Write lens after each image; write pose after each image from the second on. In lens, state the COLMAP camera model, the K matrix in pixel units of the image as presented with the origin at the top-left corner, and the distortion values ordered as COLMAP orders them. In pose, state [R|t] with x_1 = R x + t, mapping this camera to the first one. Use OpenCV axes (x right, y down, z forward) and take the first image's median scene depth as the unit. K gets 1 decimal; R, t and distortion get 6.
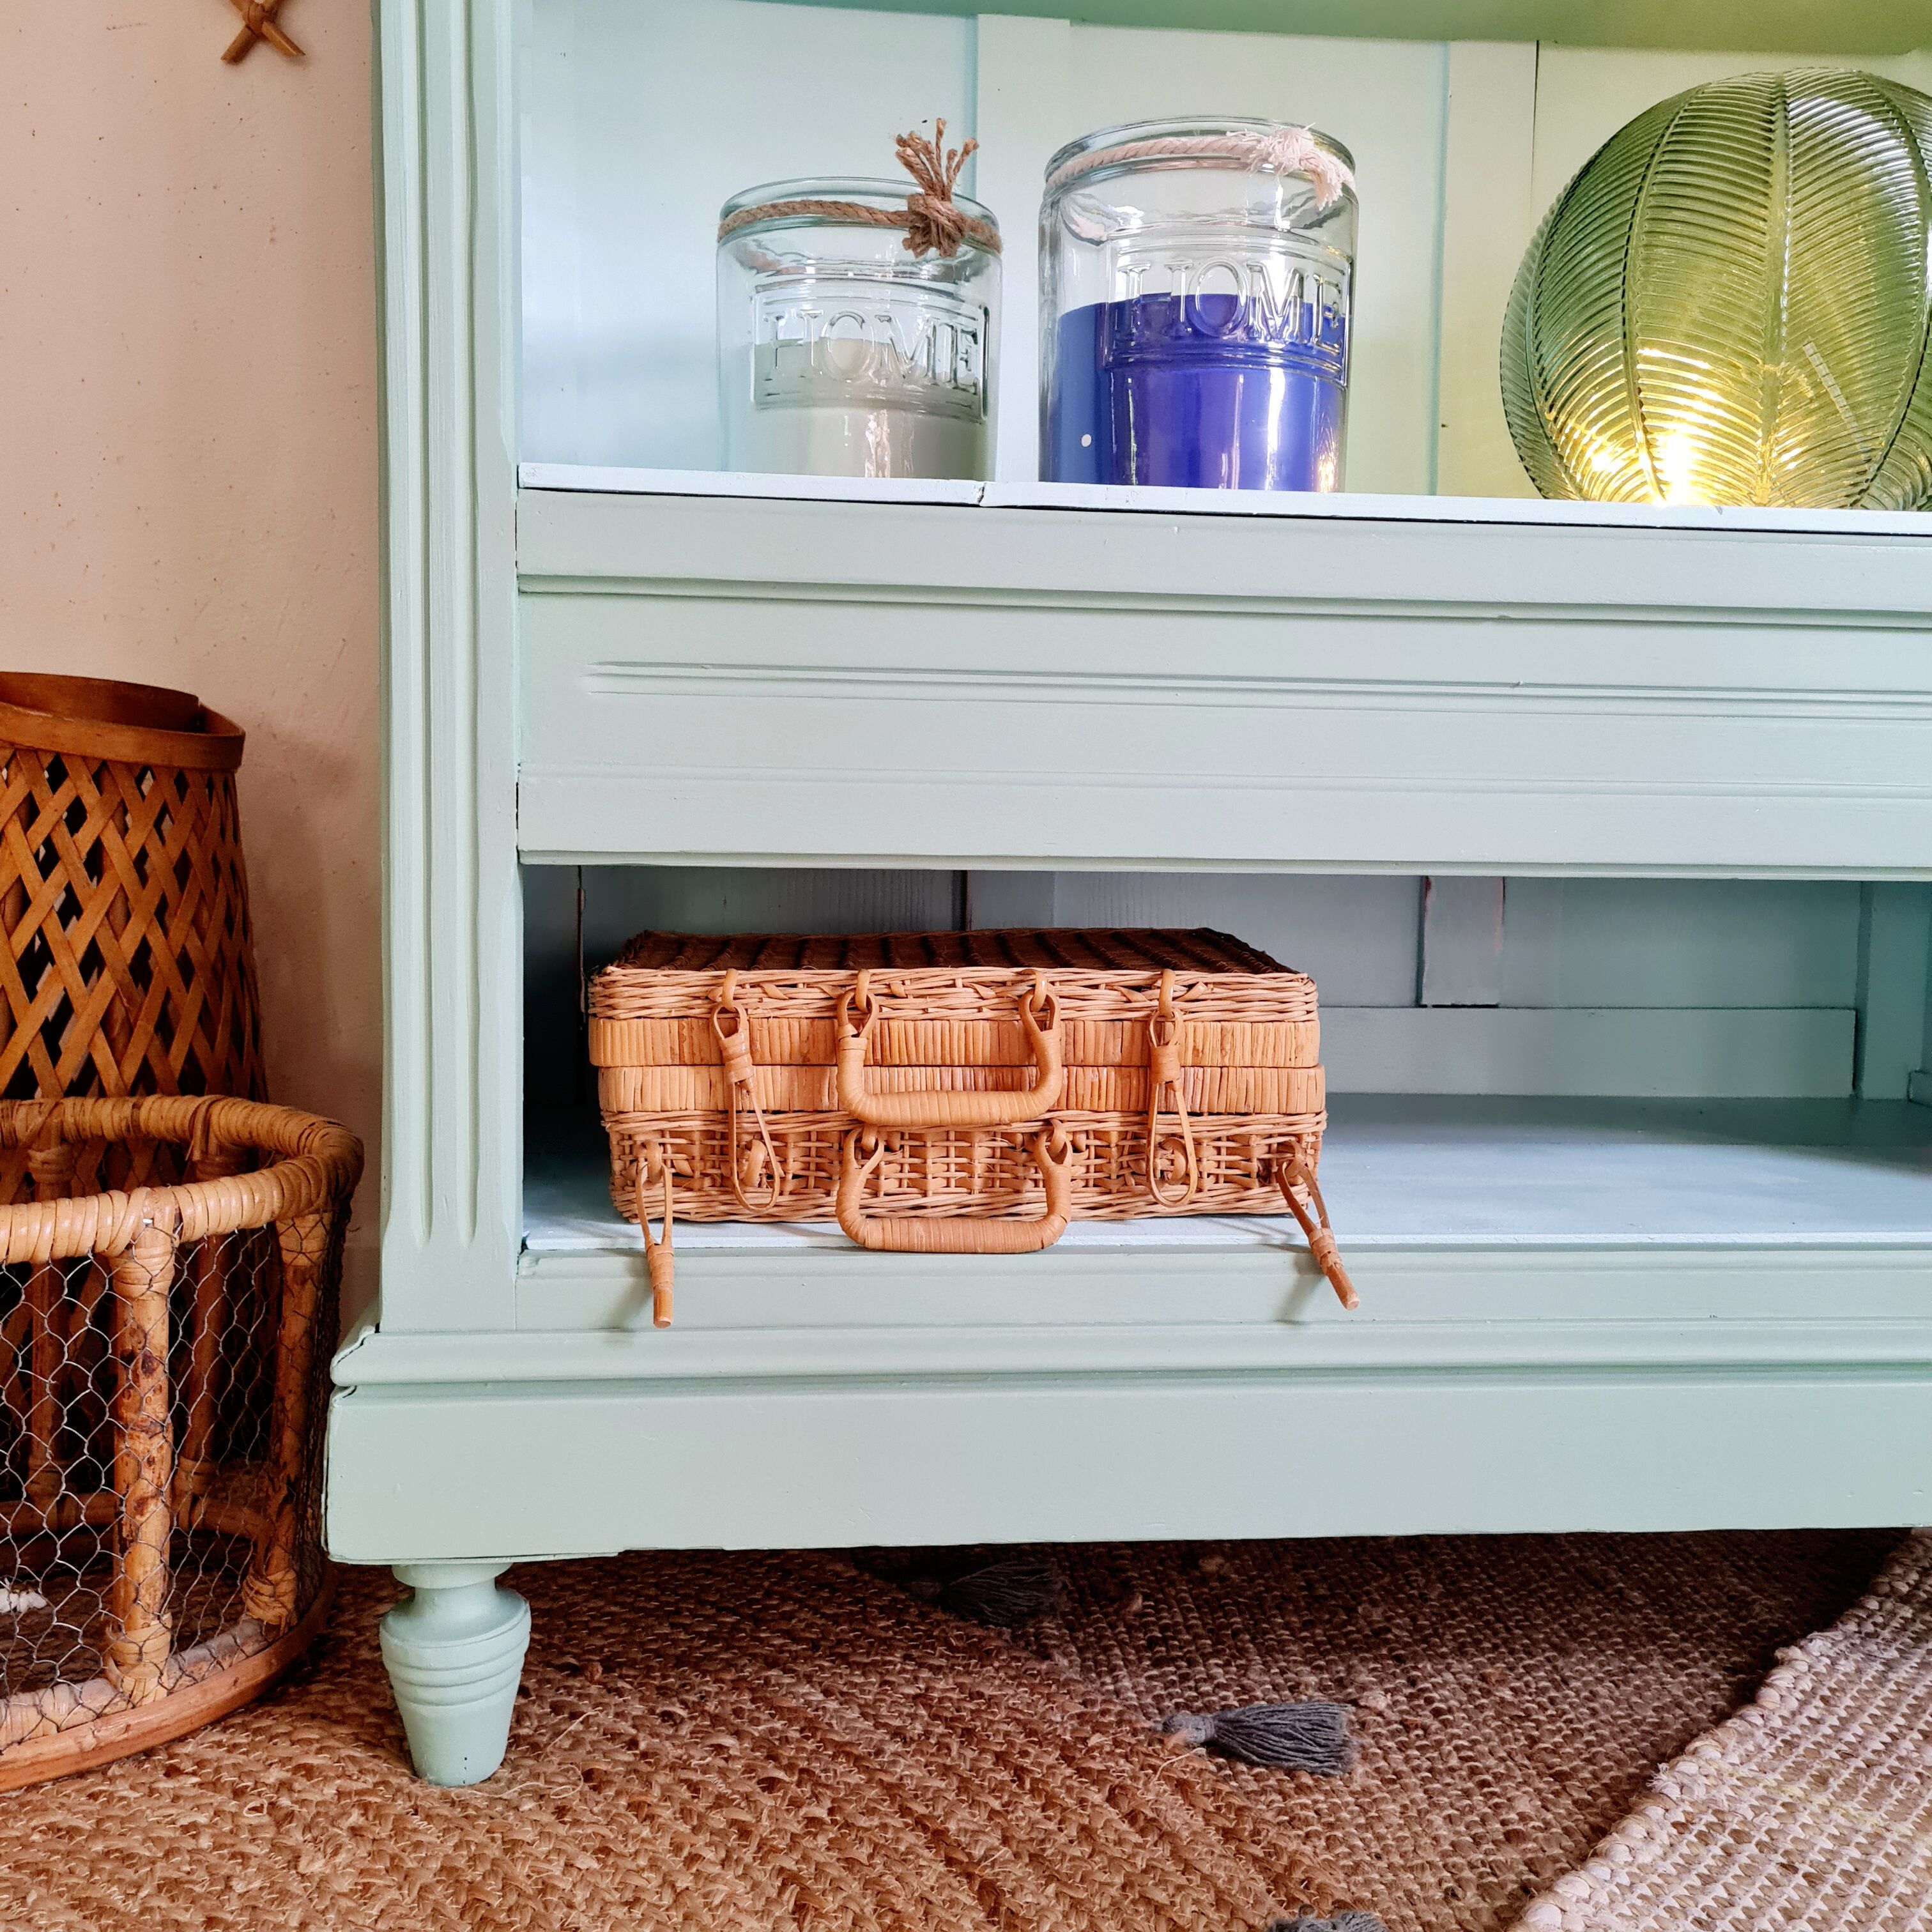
lens RADIAL K [[1954.5, 0, 957.2], [0, 1954.5, 958.9], [0, 0, 1]] dist [0.039593, -0.003335]
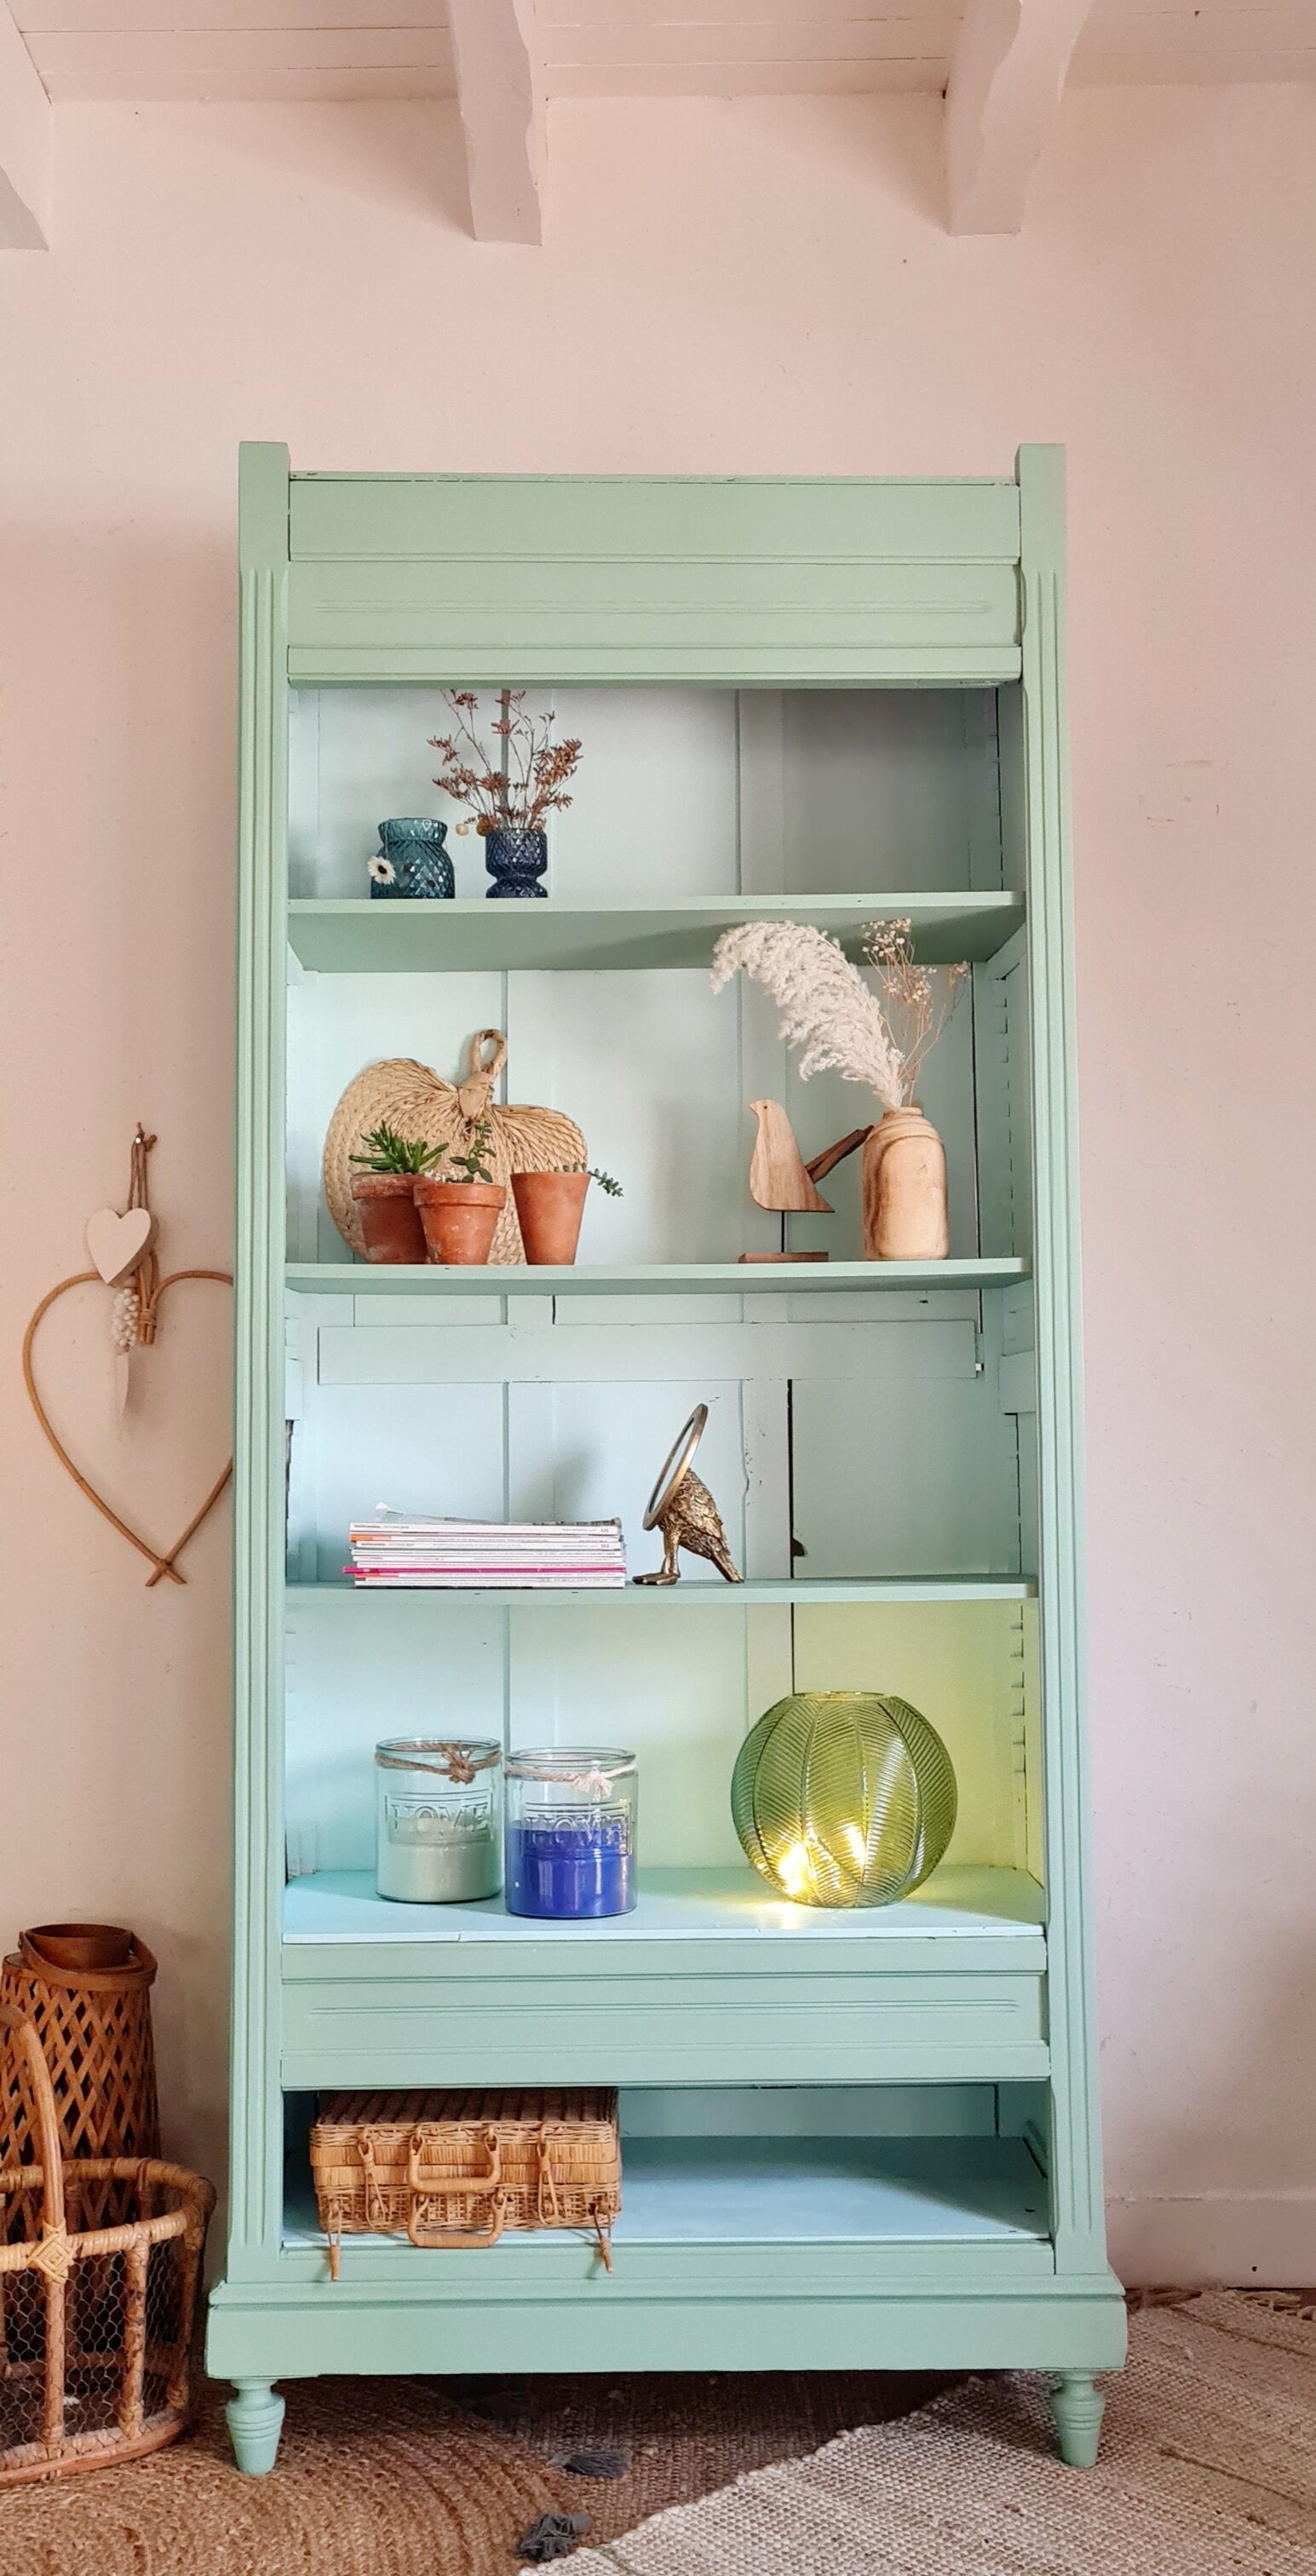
lens RADIAL K [[2578.5, 0, 642.9], [0, 2578.5, 1261.2], [0, 0, 1]] dist [0.041343, 0.004653]
pose [[0.994707, -0.033052, -0.097291, 0.581664], [0.017720, 0.987846, -0.154422, -0.556561], [0.101212, 0.151881, 0.983203, -2.327604]]
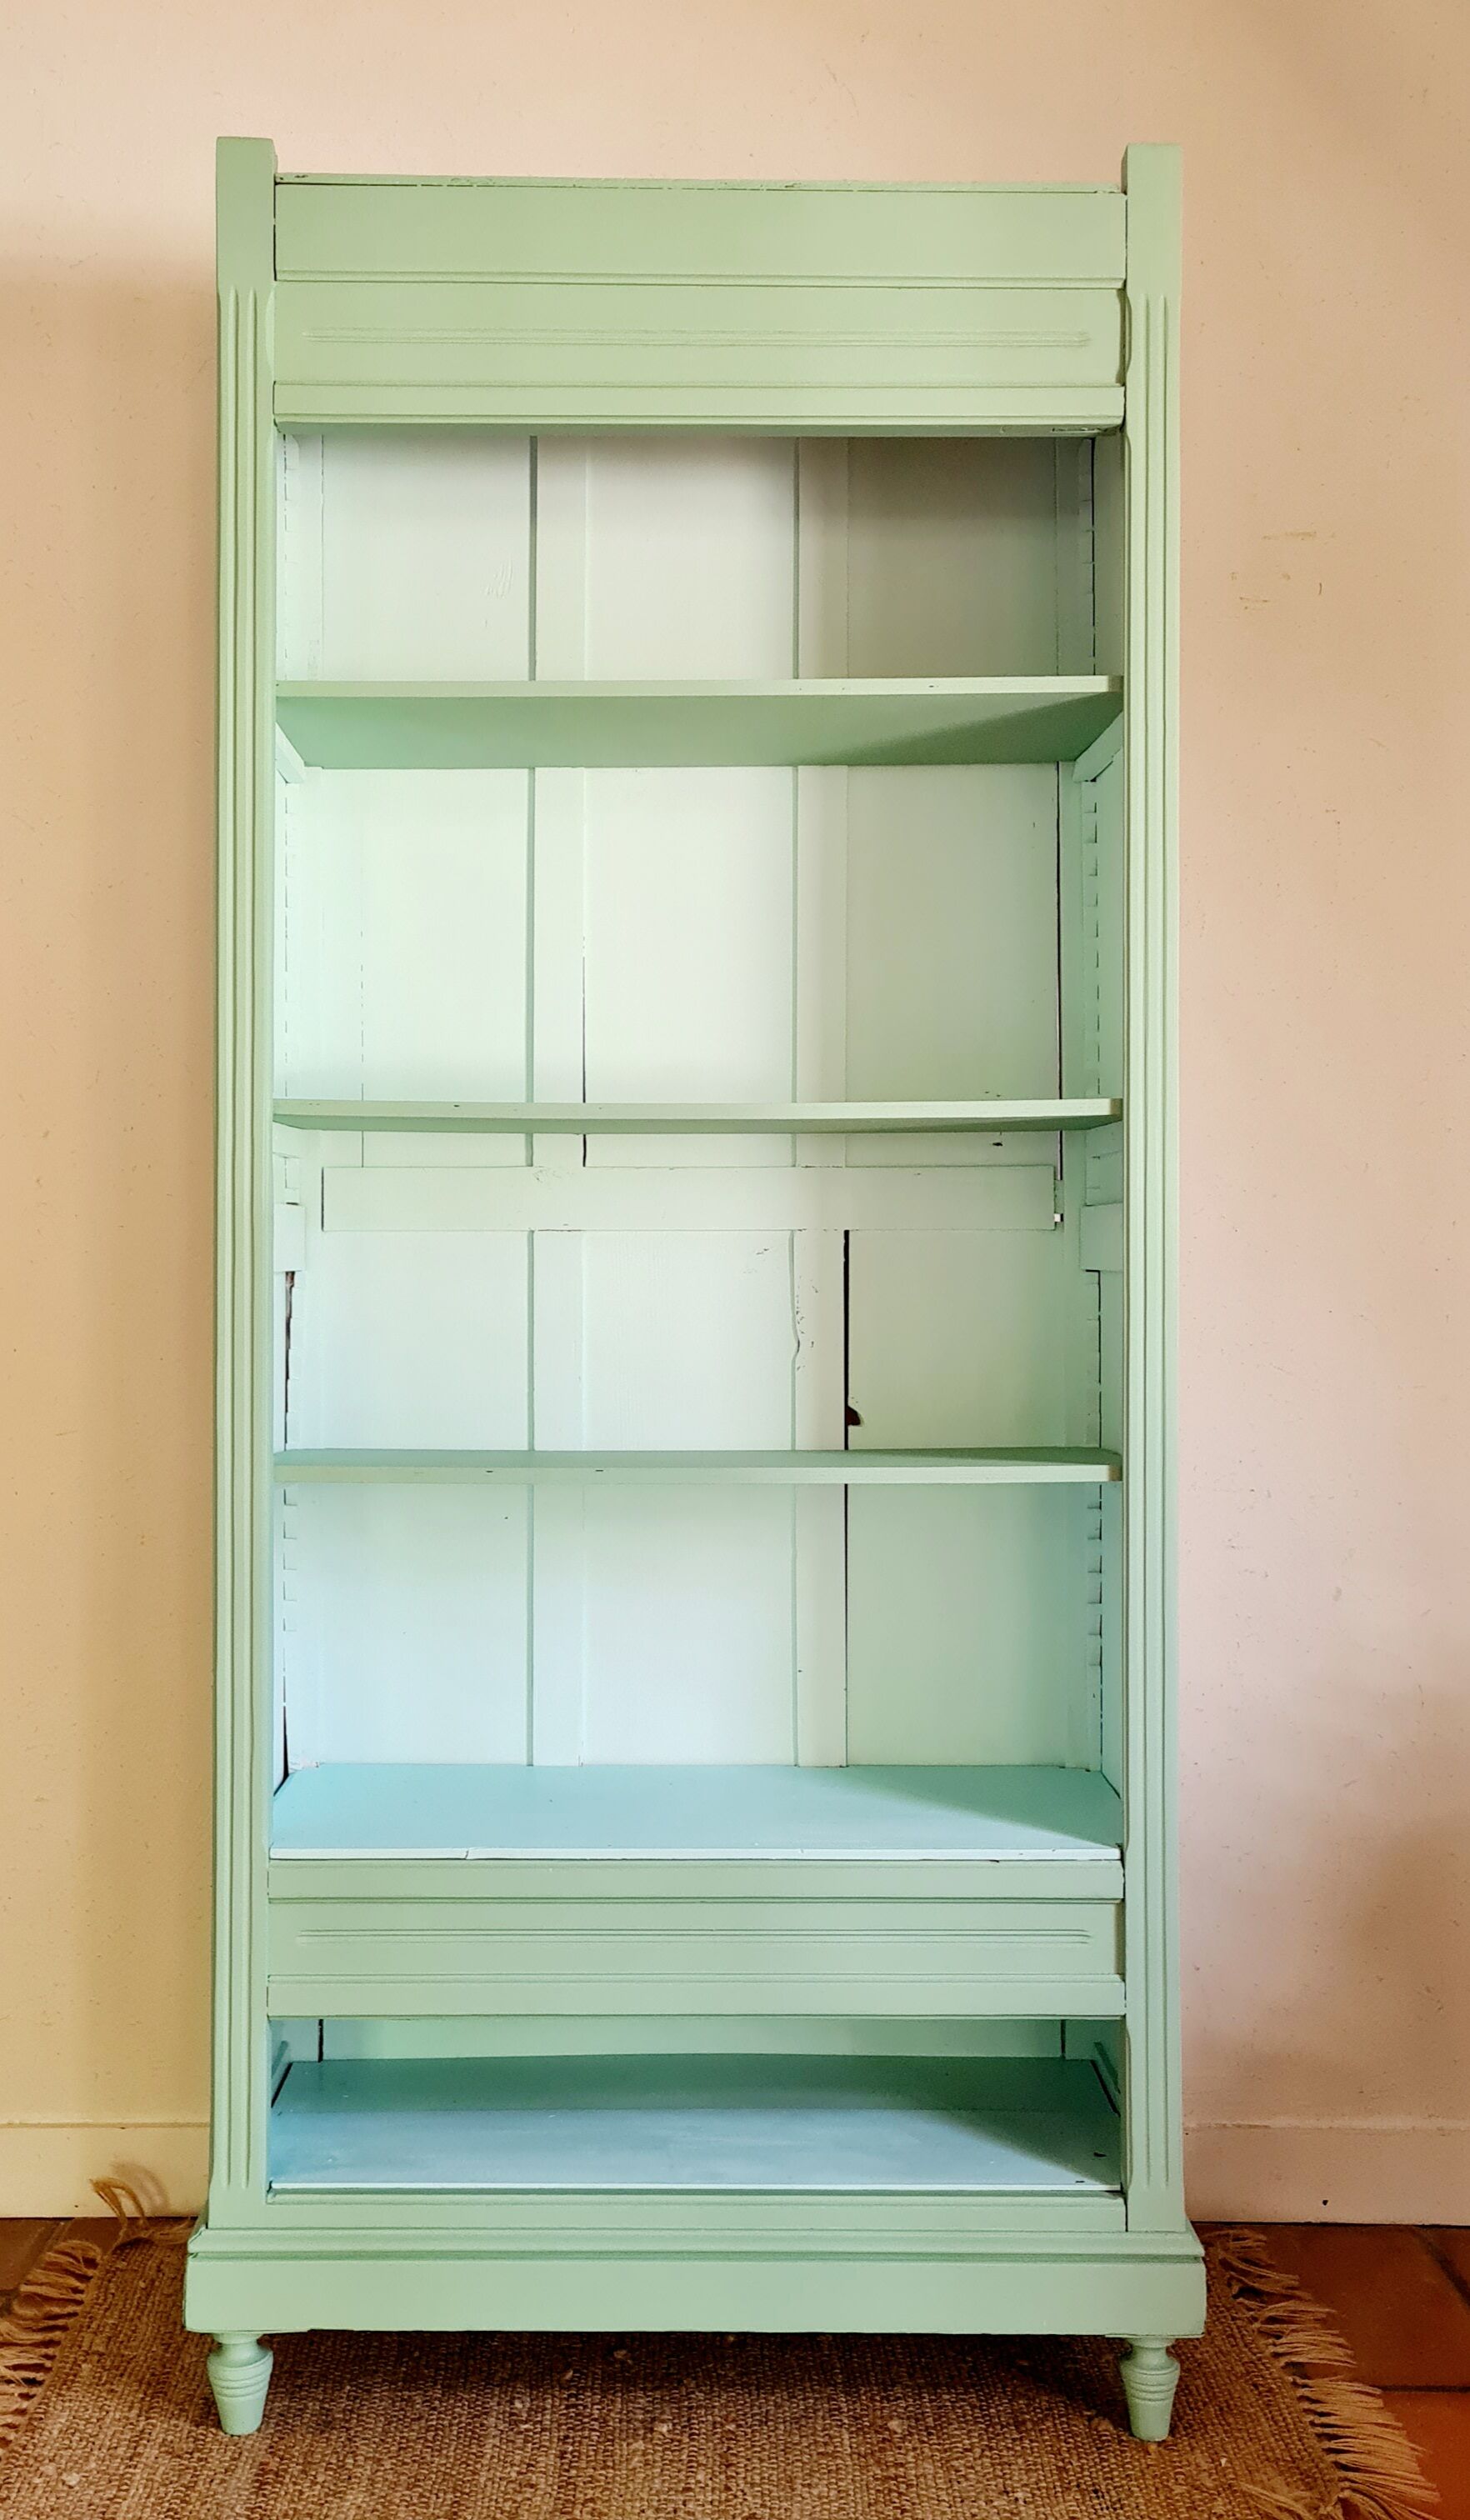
lens RADIAL K [[2529.2, 0, 682.8], [0, 2529.2, 1250.6], [0, 0, 1]] dist [0.047706, 0.004352]
pose [[0.993420, -0.017664, -0.113156, 0.584381], [0.007821, 0.996191, -0.086846, -0.649629], [0.114259, 0.085390, 0.989774, -1.887481]]
